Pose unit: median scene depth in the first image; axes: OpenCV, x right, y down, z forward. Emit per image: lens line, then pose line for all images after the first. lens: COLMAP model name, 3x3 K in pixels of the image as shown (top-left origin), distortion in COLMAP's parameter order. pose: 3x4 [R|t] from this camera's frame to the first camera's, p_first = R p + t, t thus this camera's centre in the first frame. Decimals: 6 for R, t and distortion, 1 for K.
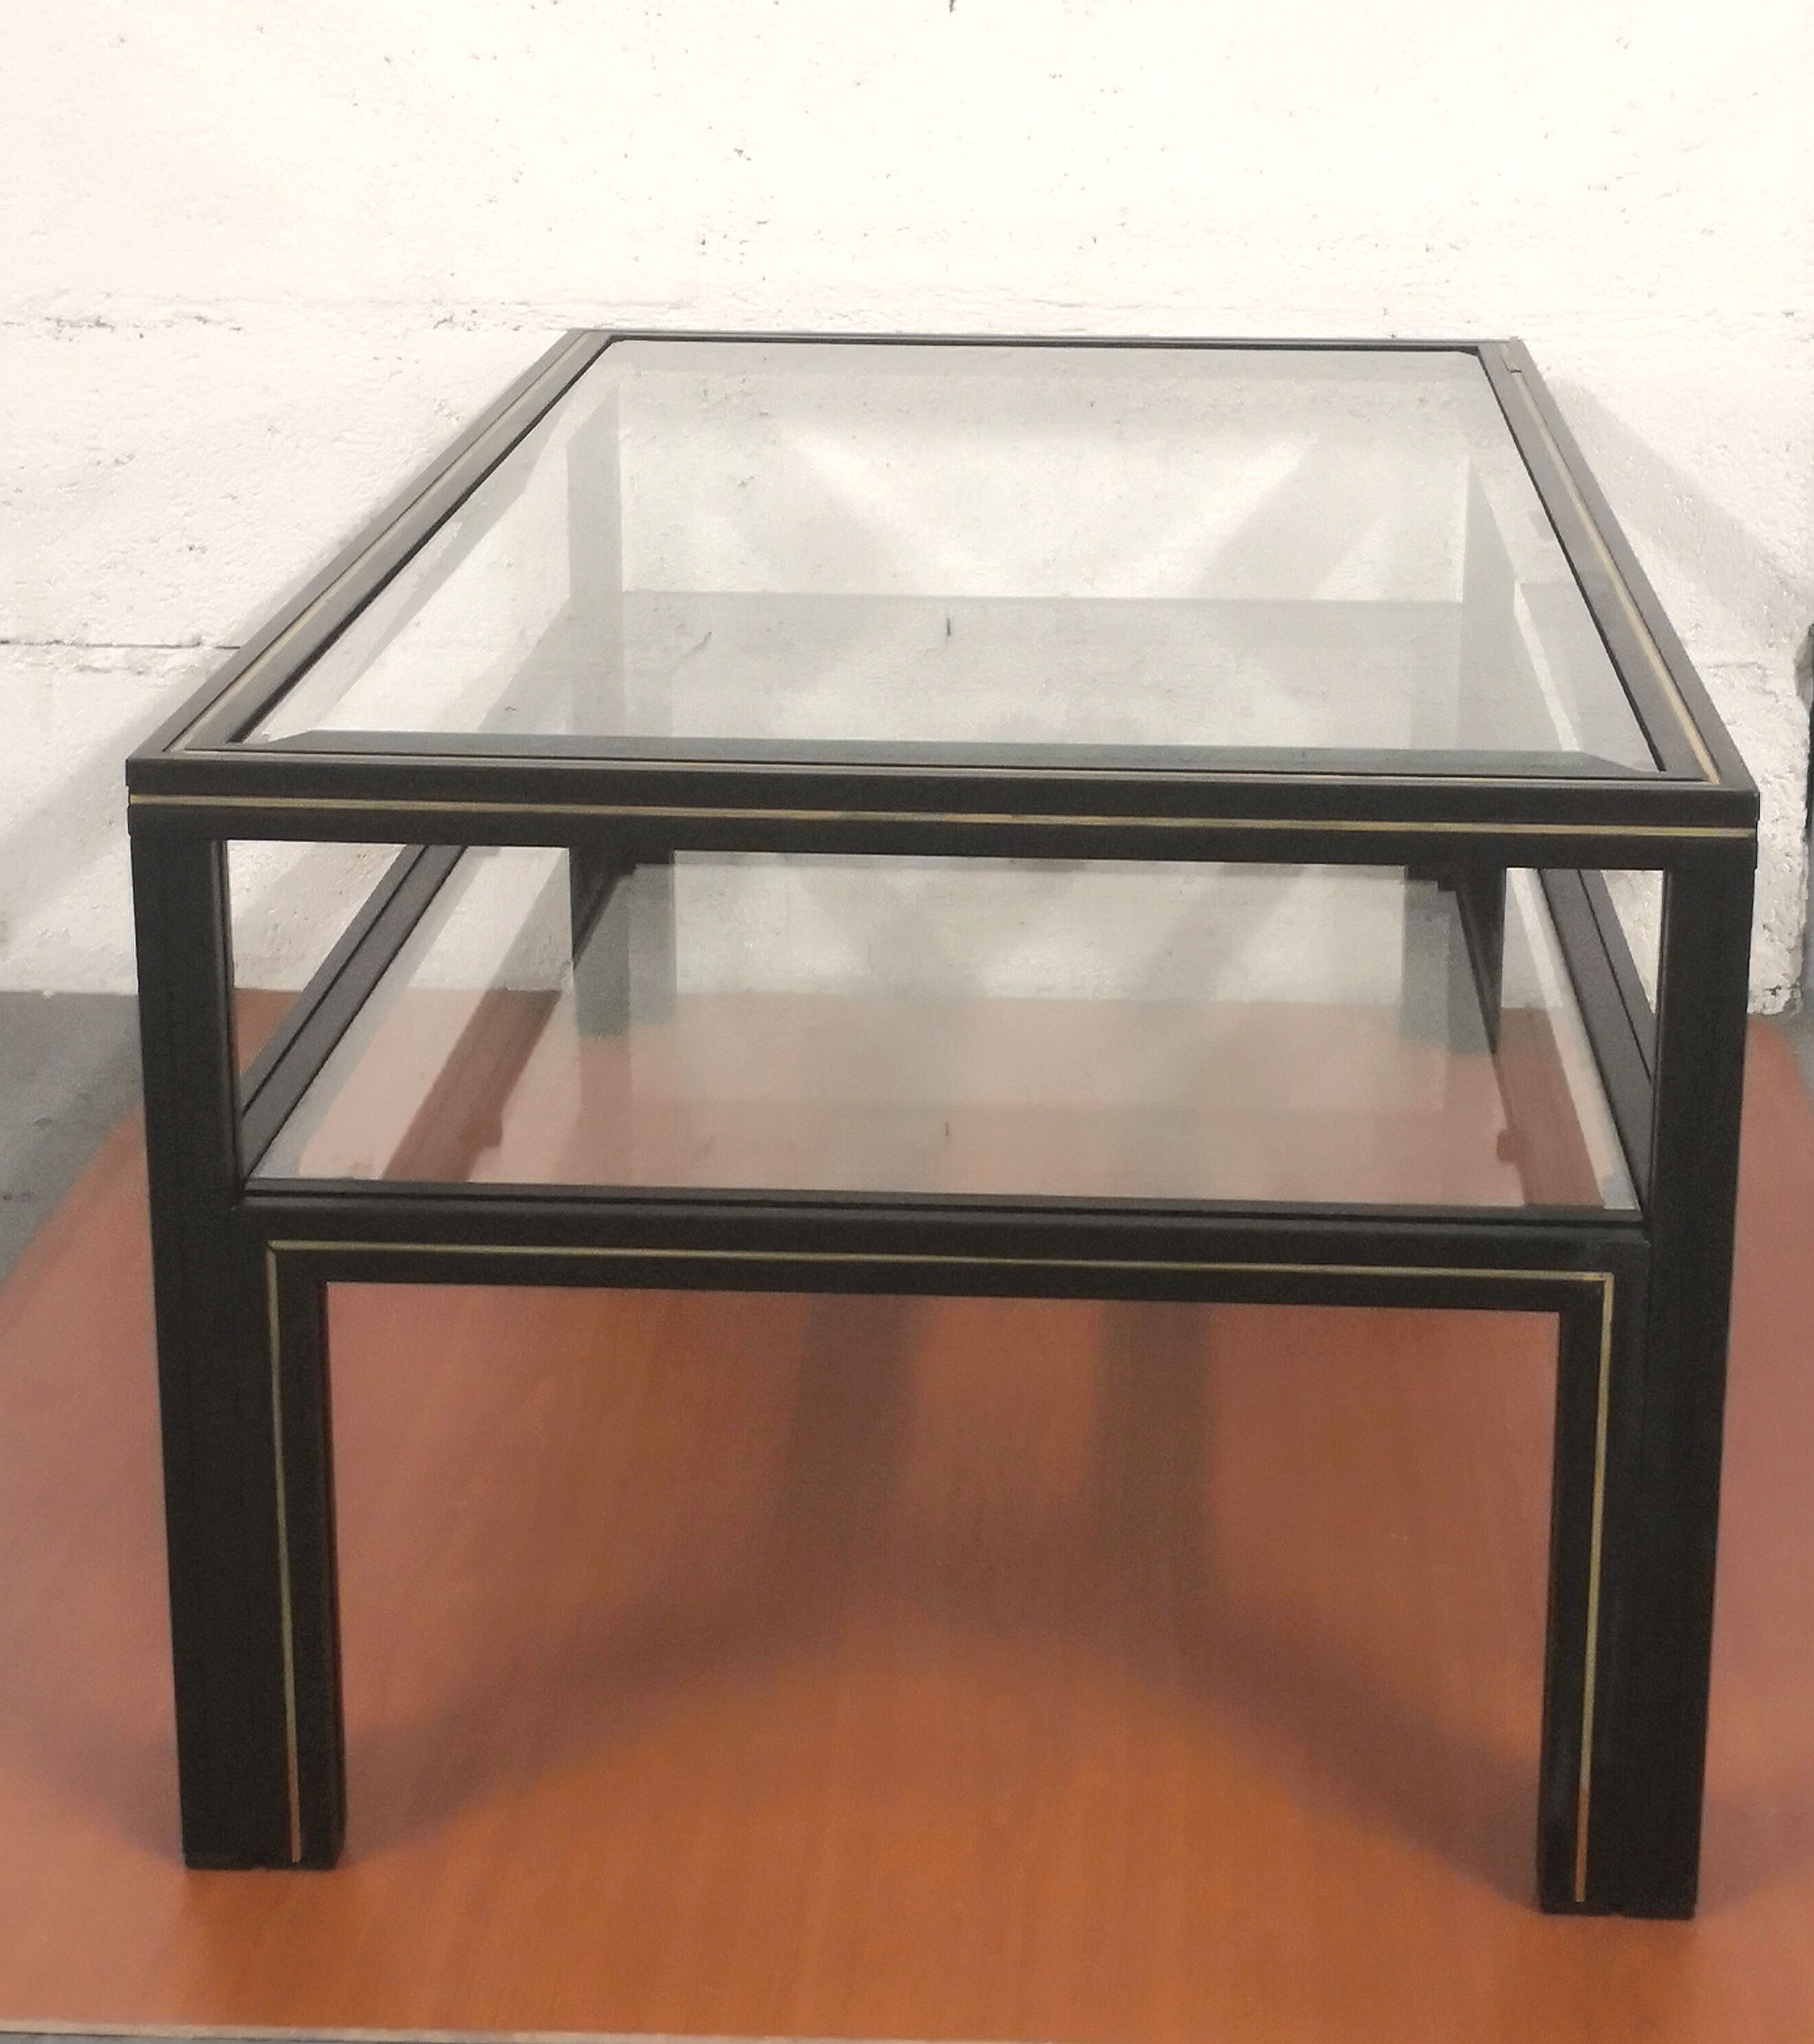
lens RADIAL K [[4137.7, 0, 907.0], [0, 4137.7, 1022.0], [0, 0, 1]] dist [0.015717, 0.076893]
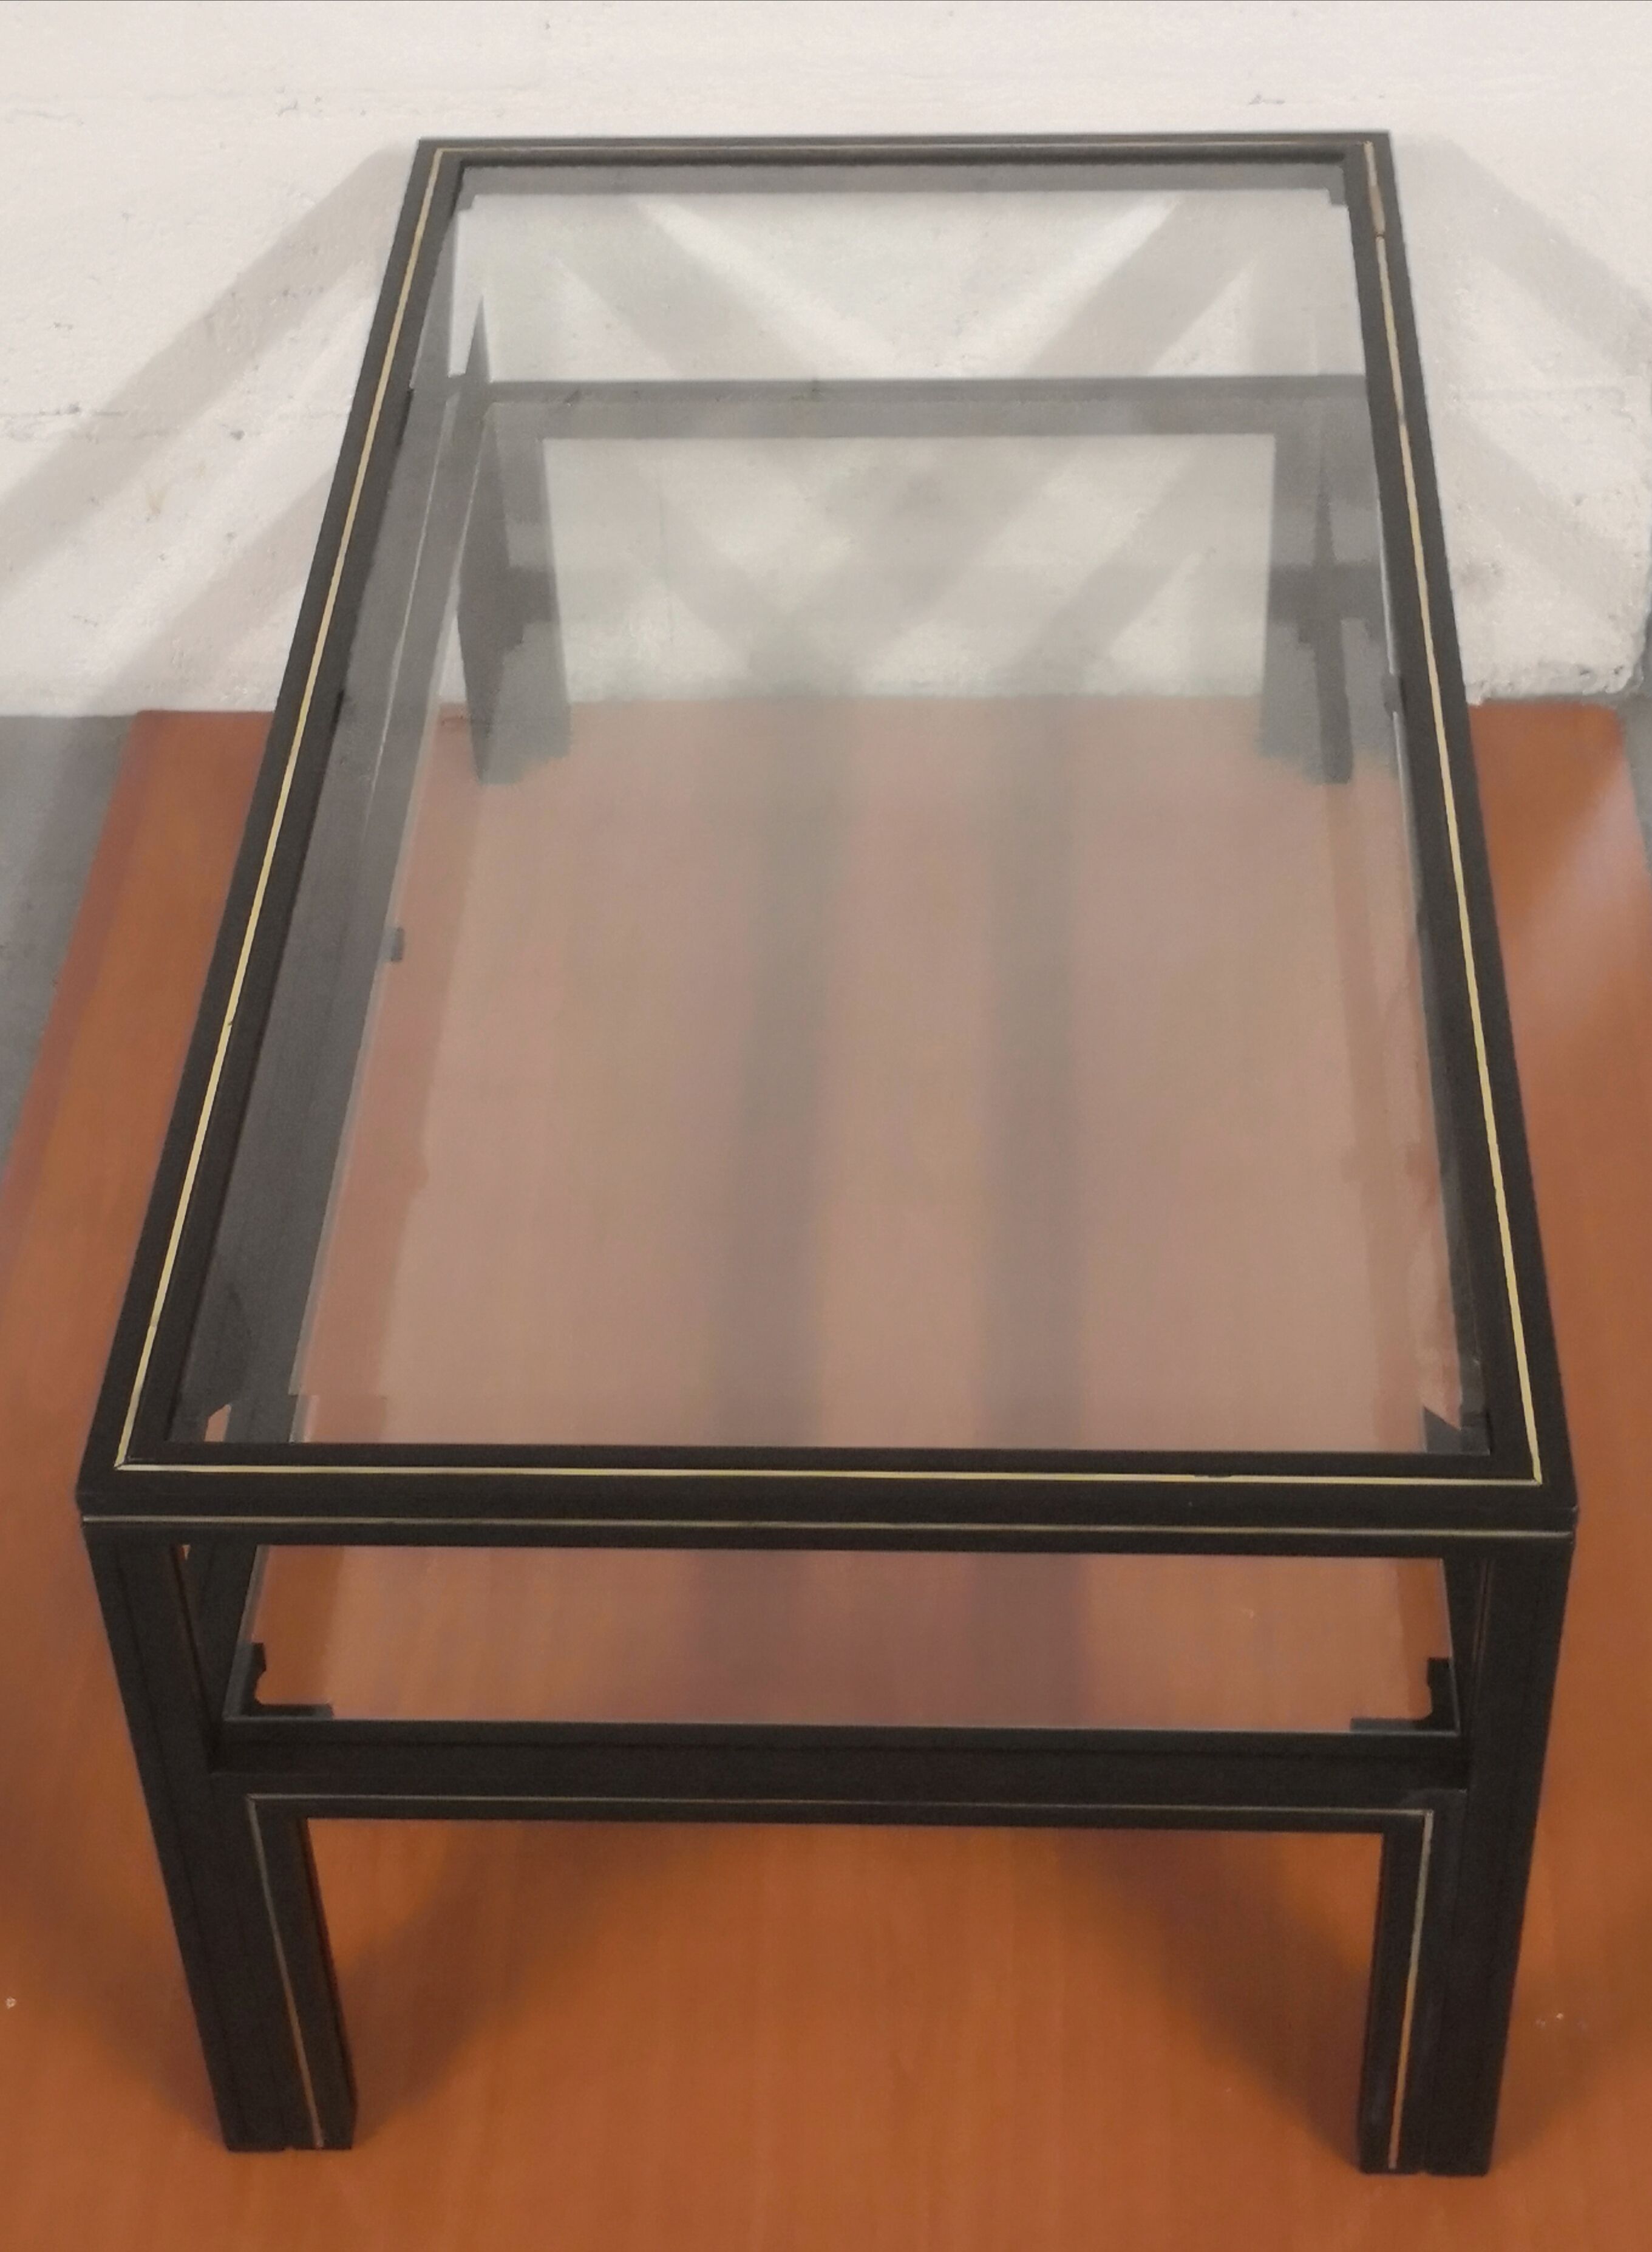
lens RADIAL K [[3853.3, 0, 826.0], [0, 3853.3, 1126.0], [0, 0, 1]] dist [-0.011116, 0.075679]
pose [[0.999185, -0.040057, -0.004913, 0.009929], [0.038382, 0.905602, 0.422387, -0.334592], [-0.012471, -0.422232, 0.906402, 0.073398]]
